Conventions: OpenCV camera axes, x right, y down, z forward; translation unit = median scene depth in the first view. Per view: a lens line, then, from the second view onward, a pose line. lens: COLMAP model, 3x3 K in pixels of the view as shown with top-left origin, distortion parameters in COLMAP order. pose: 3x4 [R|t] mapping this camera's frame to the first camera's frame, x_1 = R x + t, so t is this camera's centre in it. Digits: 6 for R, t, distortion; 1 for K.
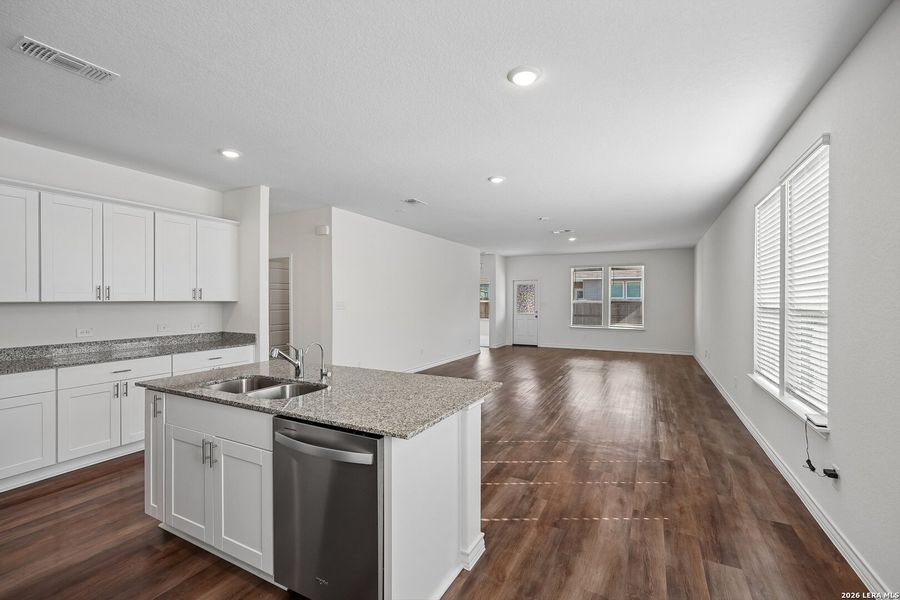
lens RADIAL K [[396.5, 0, 447.6], [0, 396.5, 300.9], [0, 0, 1]] dist [-0.008908, 0.003683]
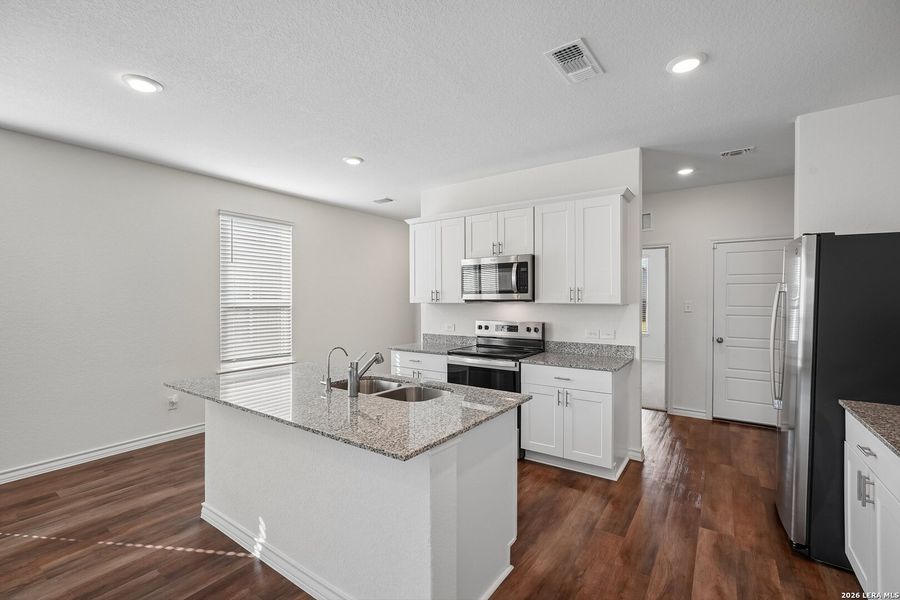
lens RADIAL K [[396.5, 0, 446.4], [0, 396.5, 298.9], [0, 0, 1]] dist [-0.008908, 0.003683]
pose [[-0.989863, 0.001438, 0.142018, -0.370001], [0.001896, 0.999993, 0.003086, -0.005929], [-0.142012, 0.003324, -0.989859, 0.966158]]
